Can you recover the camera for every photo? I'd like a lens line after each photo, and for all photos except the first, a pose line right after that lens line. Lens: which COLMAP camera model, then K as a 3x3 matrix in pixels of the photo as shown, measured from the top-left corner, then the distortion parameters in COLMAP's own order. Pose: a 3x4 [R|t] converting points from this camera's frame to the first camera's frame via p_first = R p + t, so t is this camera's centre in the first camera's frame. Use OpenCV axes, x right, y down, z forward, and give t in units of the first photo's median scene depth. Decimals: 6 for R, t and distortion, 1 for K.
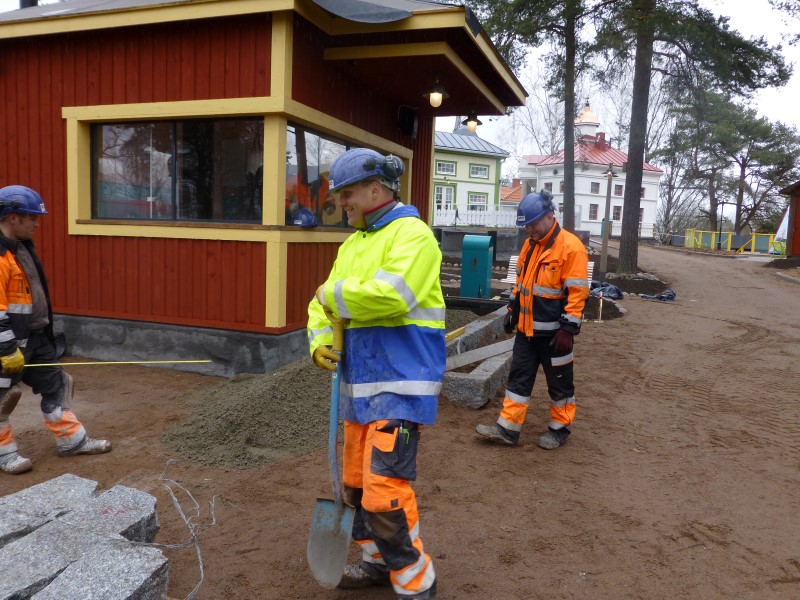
lens RADIAL K [[635.5, 0, 400.0], [0, 635.5, 300.0], [0, 0, 1]] dist [-0.047105, -0.003130]
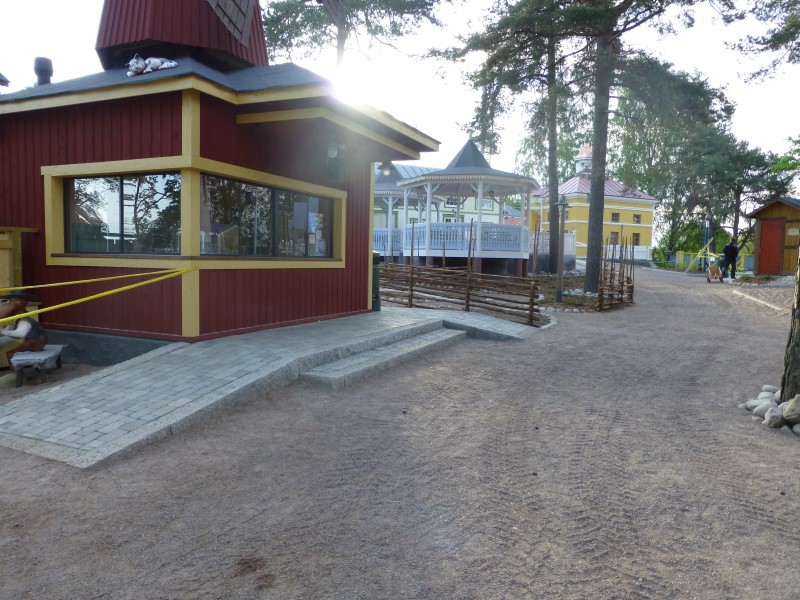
lens RADIAL K [[569.2, 0, 400.0], [0, 569.2, 300.0], [0, 0, 1]] dist [-0.044401, 0.028518]
pose [[0.996101, -0.008045, -0.087849, 0.285355], [0.005060, 0.999404, -0.034154, 0.009207], [0.088071, 0.033576, 0.995548, -0.074797]]
